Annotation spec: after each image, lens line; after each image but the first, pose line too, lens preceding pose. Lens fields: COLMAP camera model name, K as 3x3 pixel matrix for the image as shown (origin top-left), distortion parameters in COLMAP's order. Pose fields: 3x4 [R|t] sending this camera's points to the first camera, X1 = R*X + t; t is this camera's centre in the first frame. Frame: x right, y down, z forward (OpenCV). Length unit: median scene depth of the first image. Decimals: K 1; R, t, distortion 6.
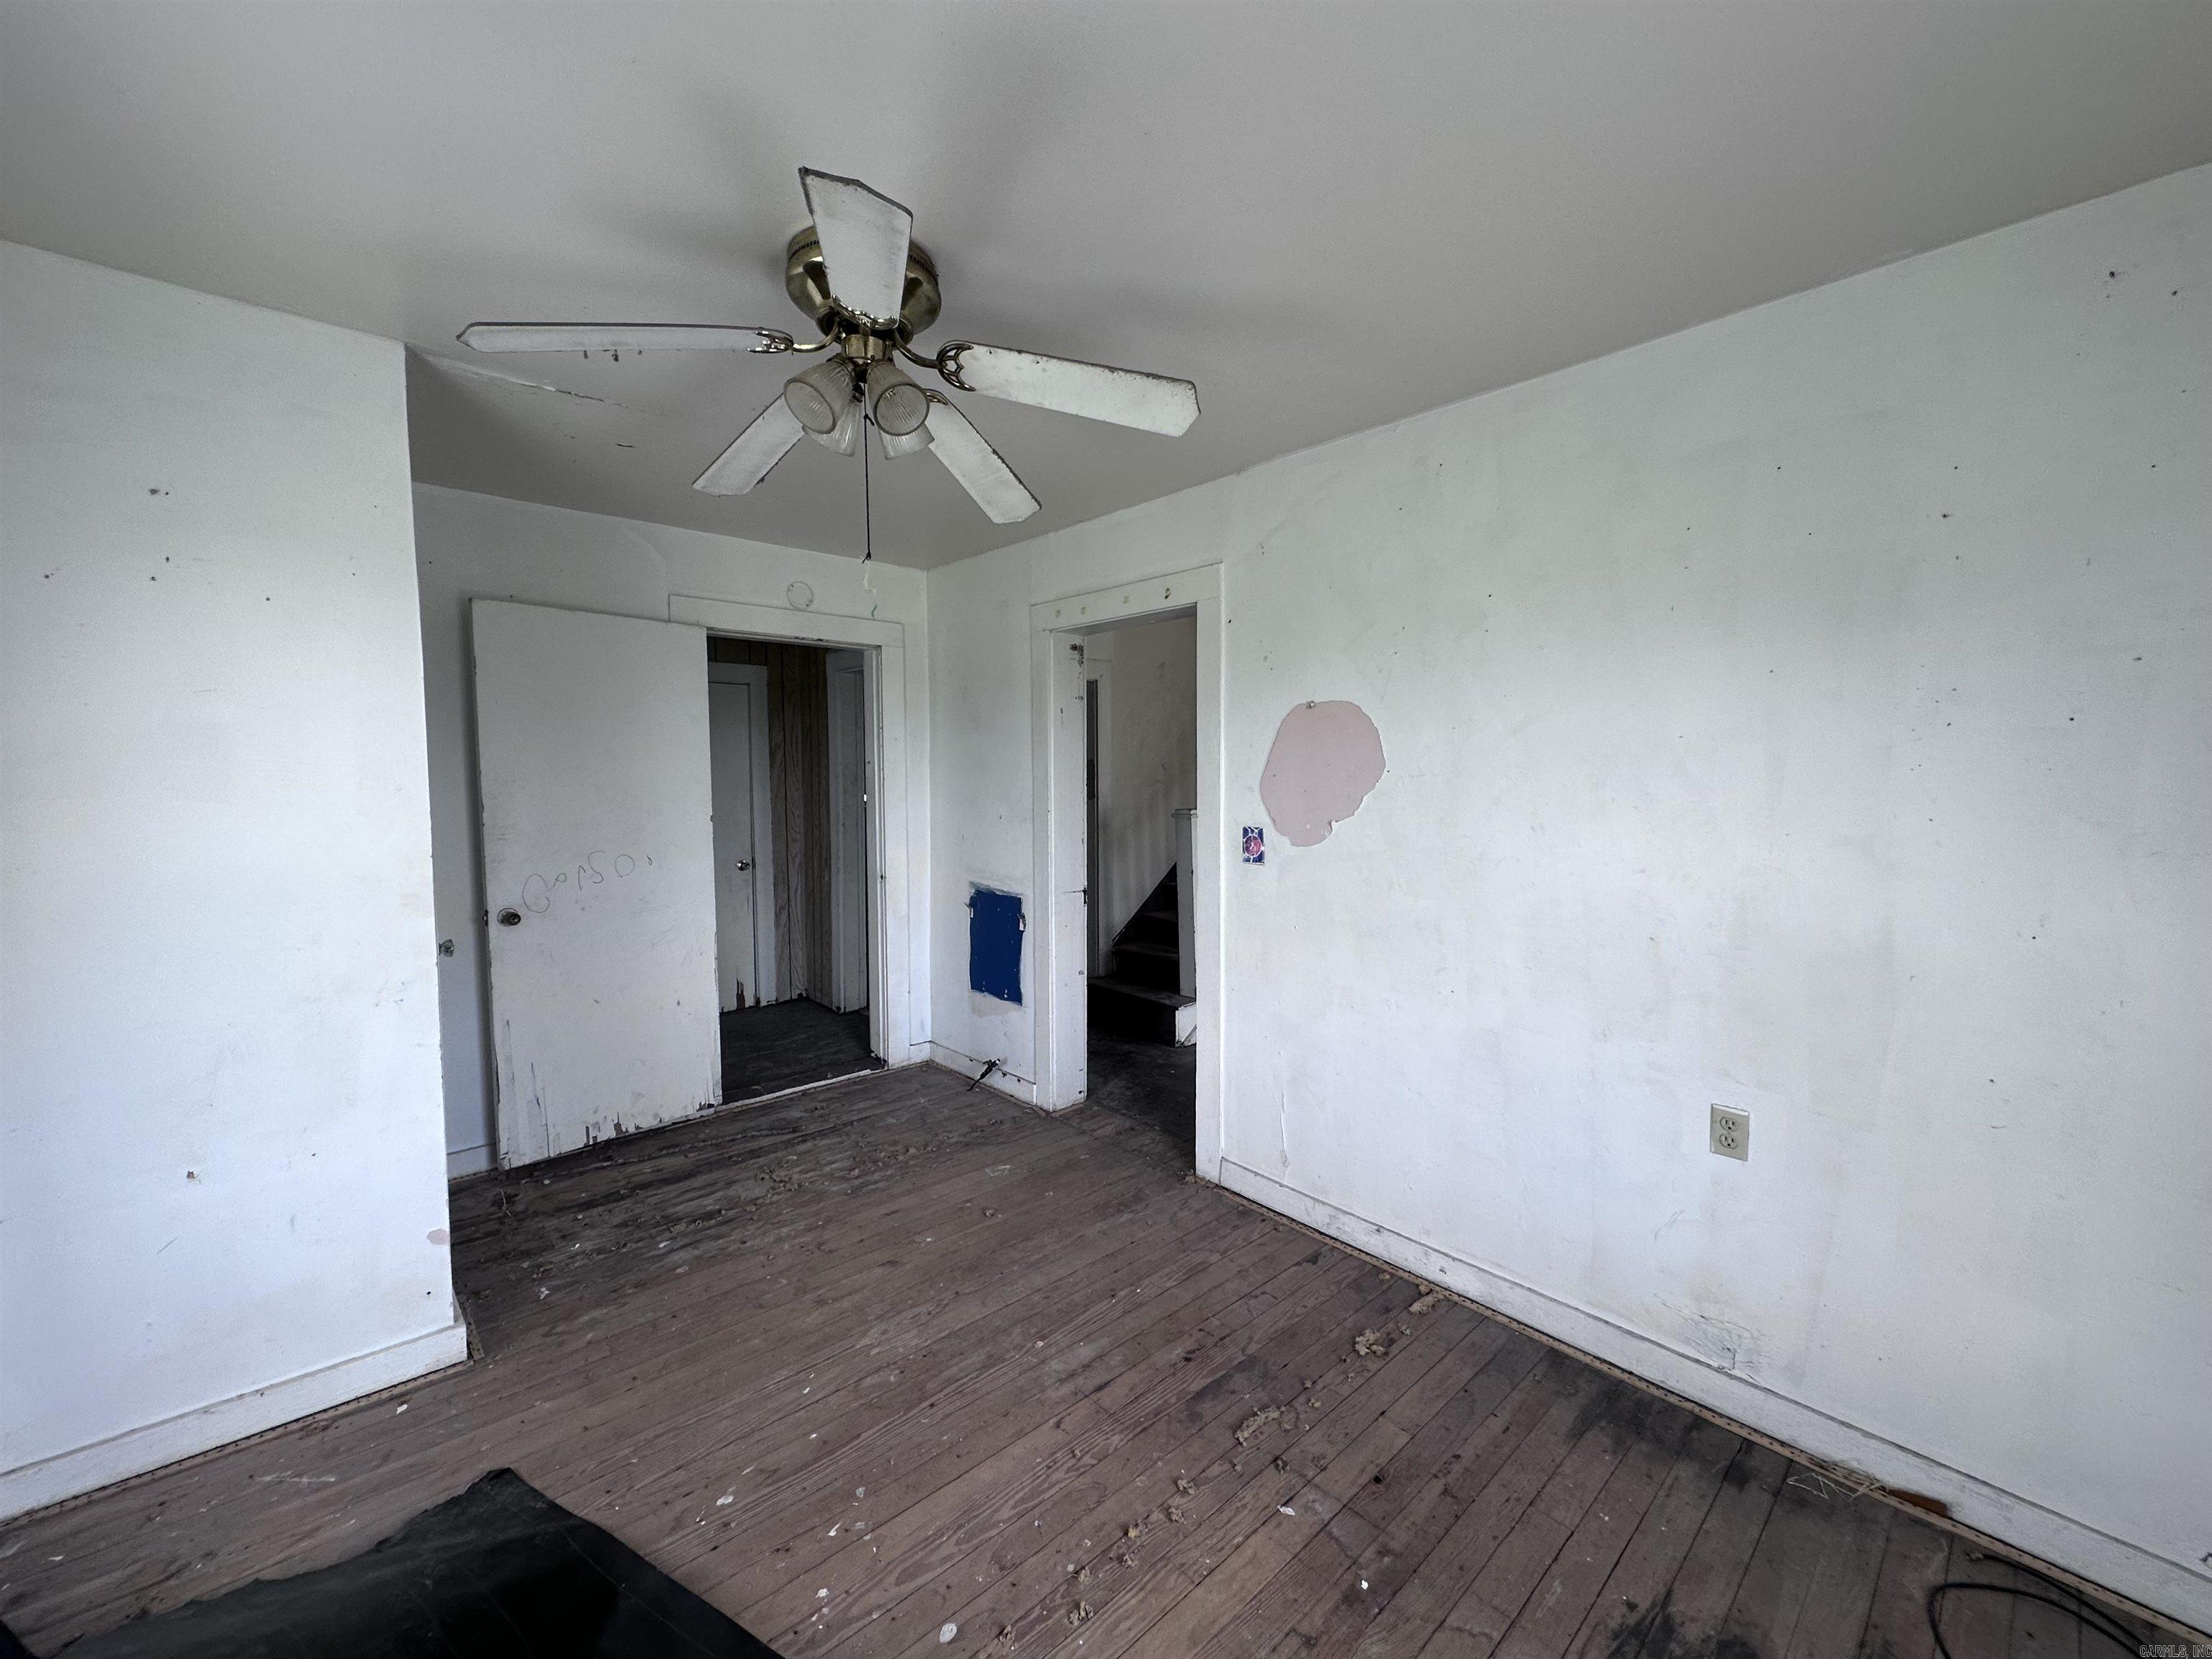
lens RADIAL K [[886.7, 0, 1109.6], [0, 886.7, 828.7], [0, 0, 1]] dist [-0.001942, 0.000878]
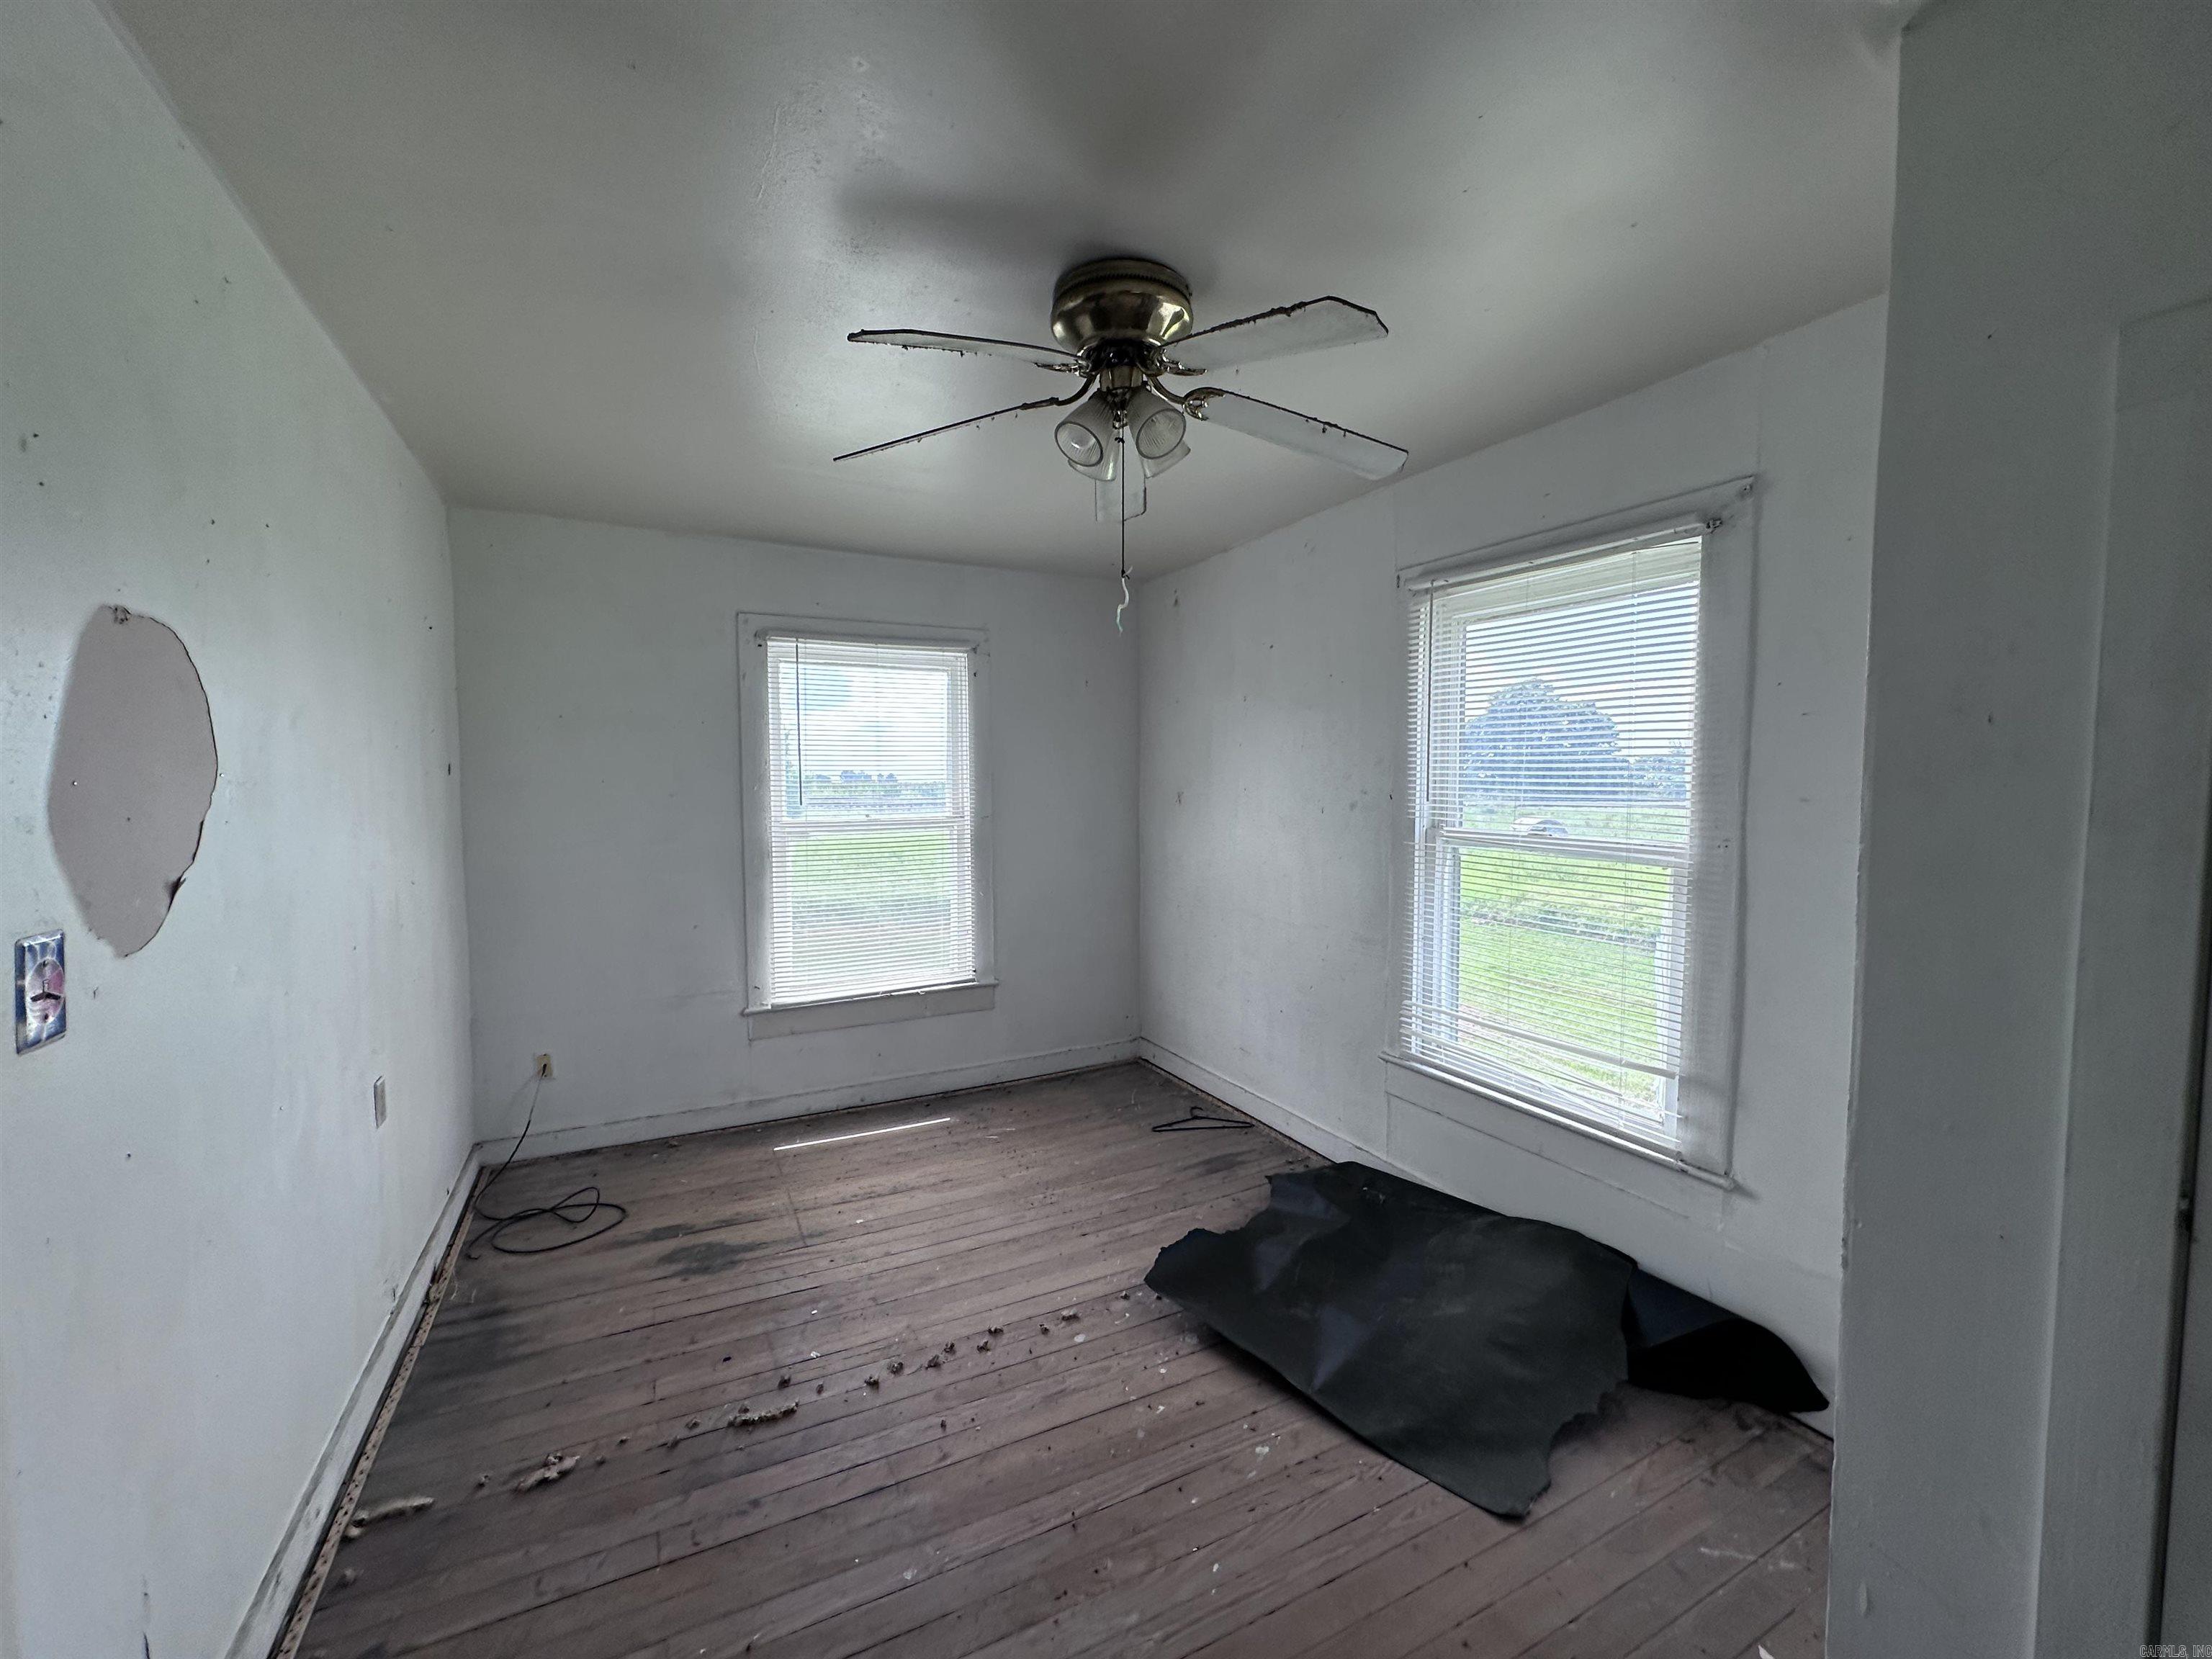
lens RADIAL K [[886.7, 0, 1106.1], [0, 886.7, 831.2], [0, 0, 1]] dist [-0.001942, 0.000878]
pose [[-0.965222, -0.016530, 0.260909, -0.489394], [0.014836, 0.992927, 0.117793, -0.117521], [-0.261010, 0.117567, -0.958150, 1.883744]]
